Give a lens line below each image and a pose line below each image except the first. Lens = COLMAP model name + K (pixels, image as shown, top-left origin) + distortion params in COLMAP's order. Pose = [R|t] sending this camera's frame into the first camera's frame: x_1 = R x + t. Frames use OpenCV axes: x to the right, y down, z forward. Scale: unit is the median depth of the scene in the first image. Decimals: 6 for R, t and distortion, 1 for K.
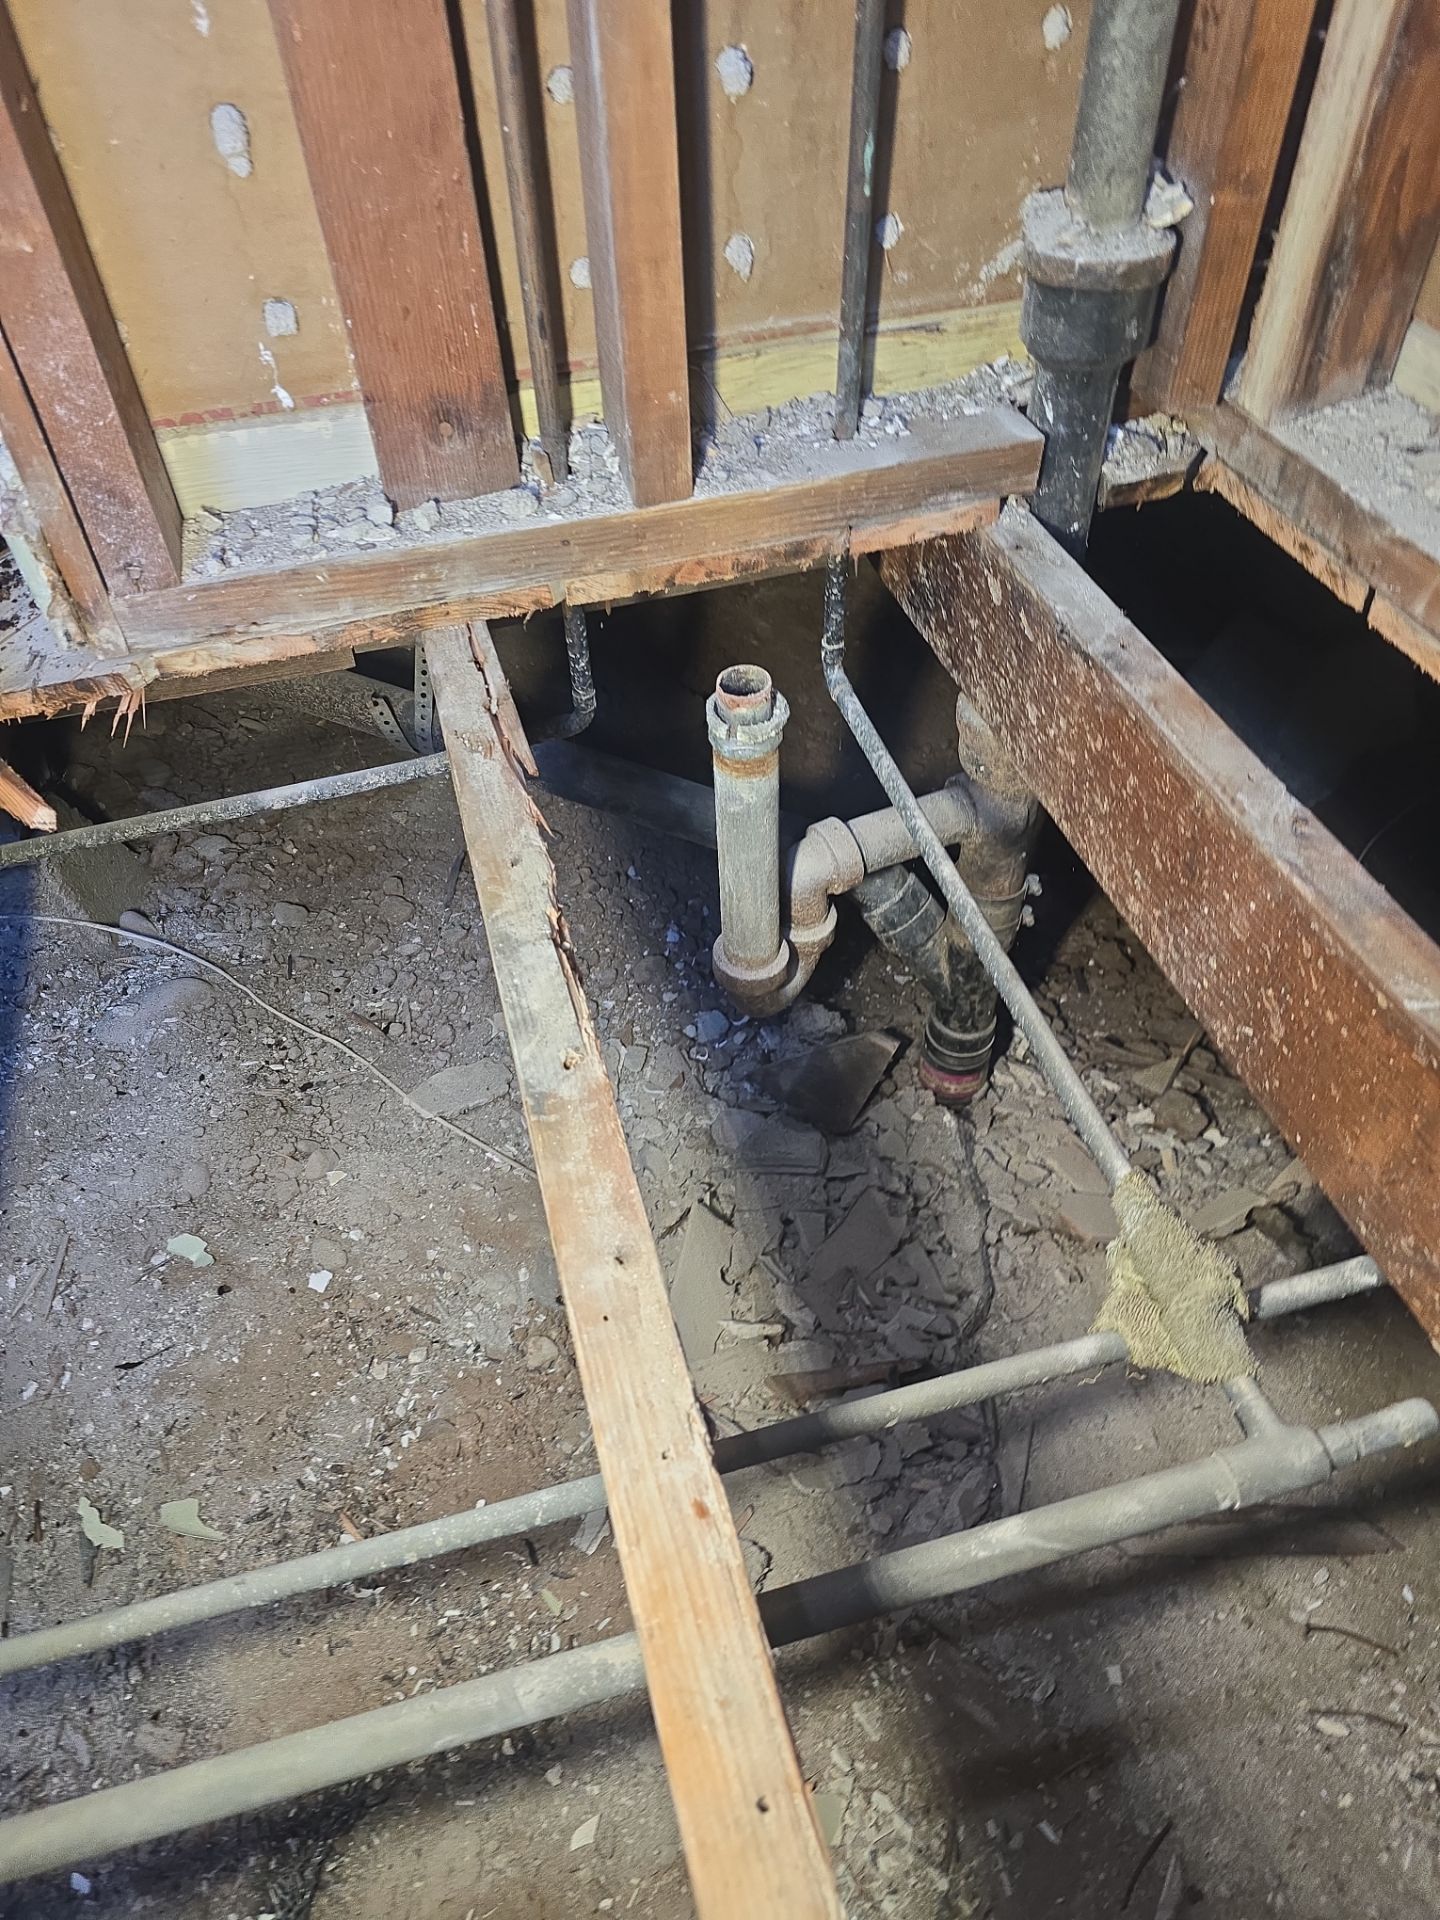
lens RADIAL K [[1312.1, 0, 716.4], [0, 1312.1, 1034.8], [0, 0, 1]] dist [0.048028, -0.039361]
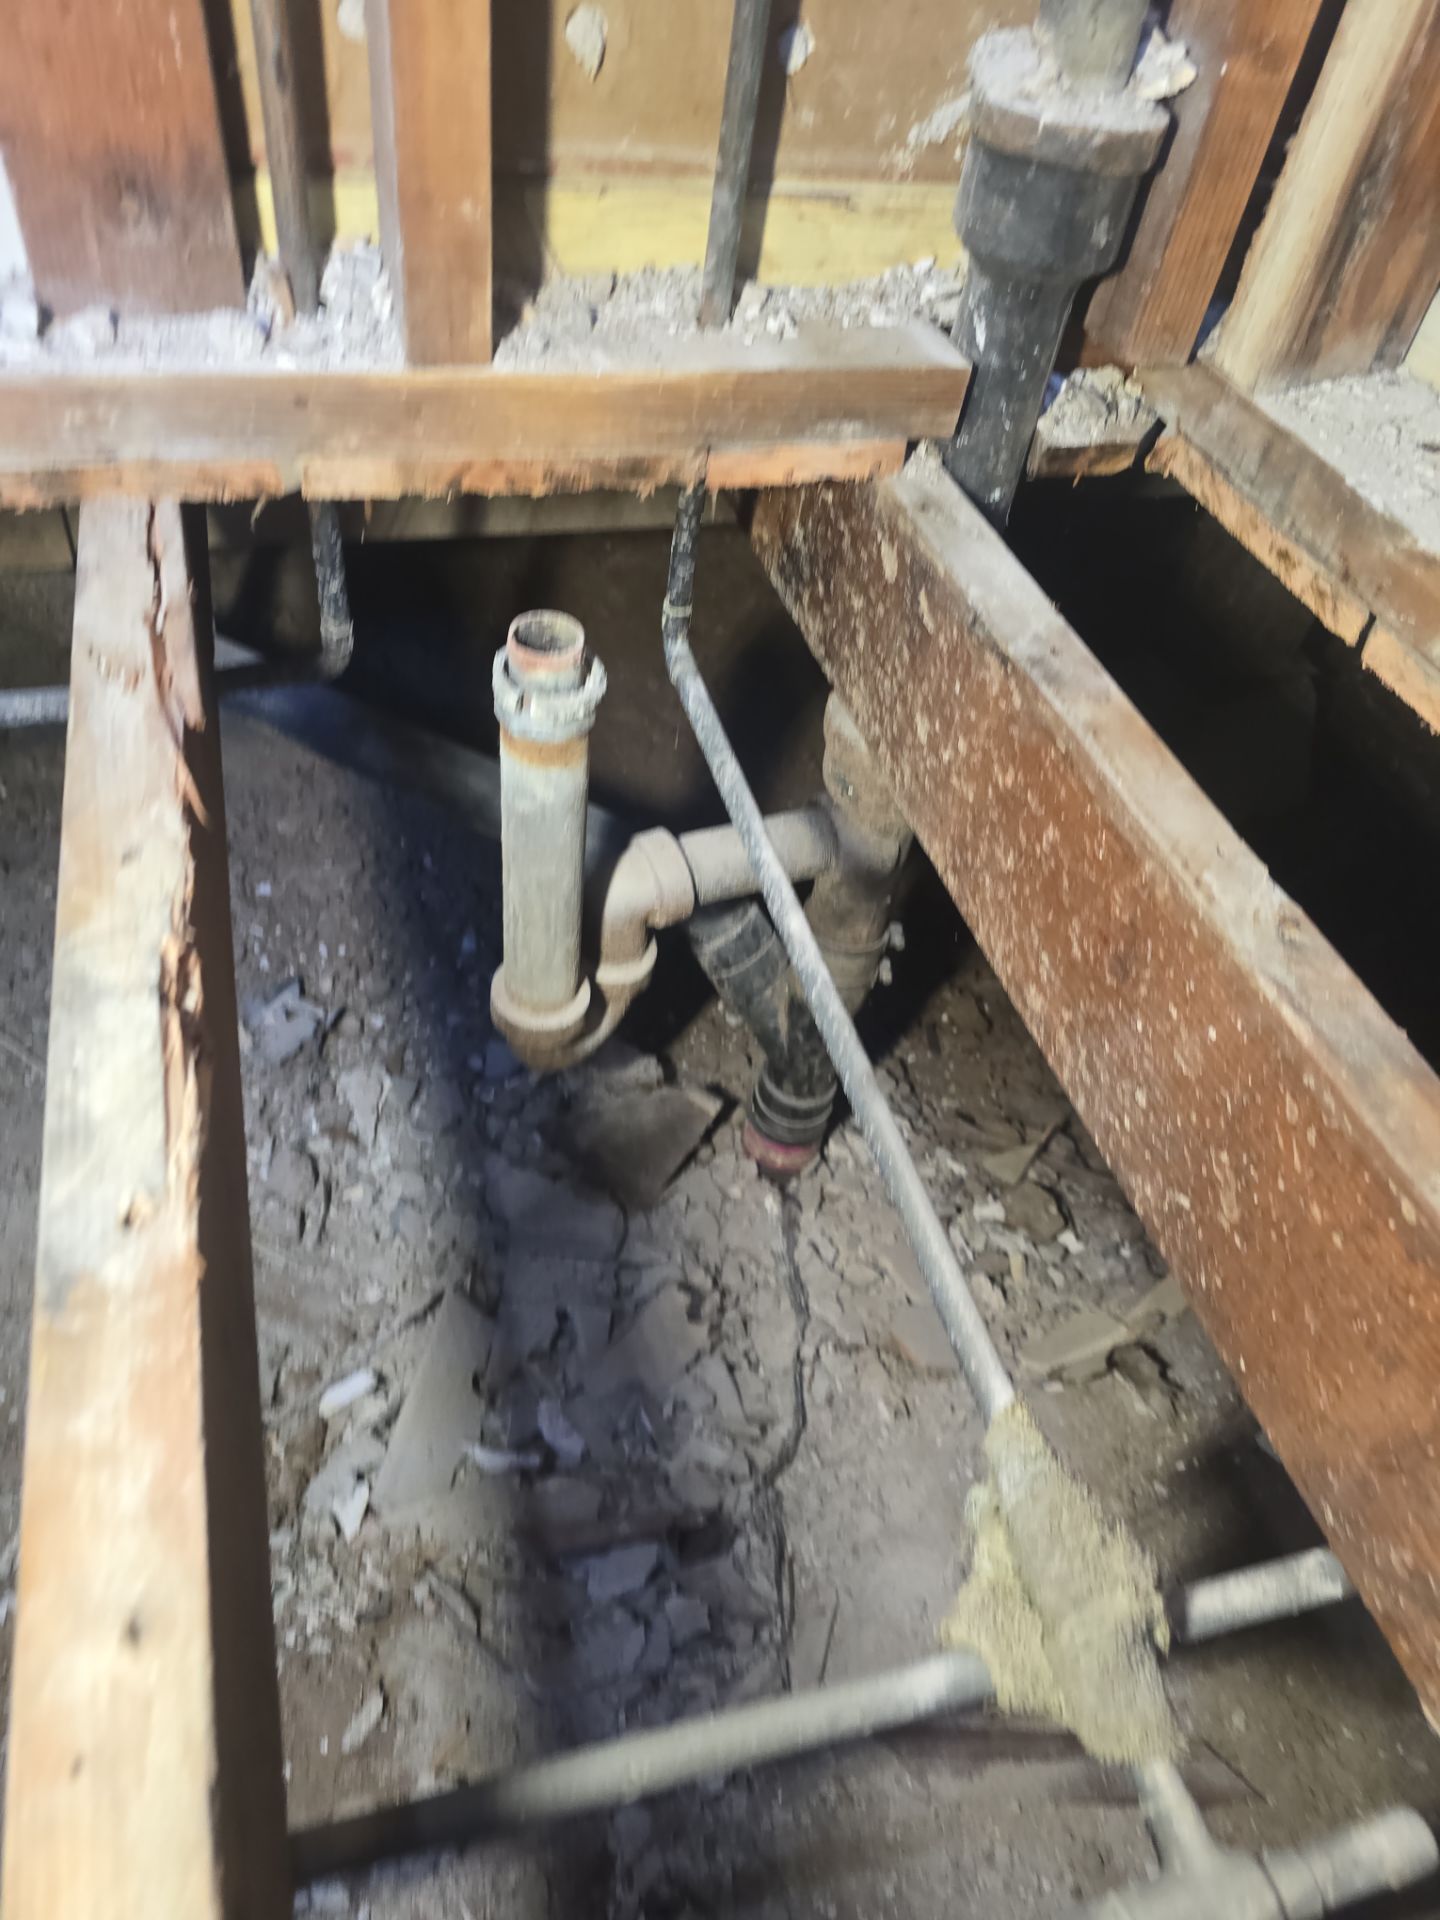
lens RADIAL K [[1312.1, 0, 716.4], [0, 1312.1, 1034.8], [0, 0, 1]] dist [0.048028, -0.039361]
pose [[0.988309, 0.090707, 0.122550, 0.045233], [-0.091491, 0.995806, 0.000770, -0.057684], [-0.121966, -0.011973, 0.992462, 0.261684]]
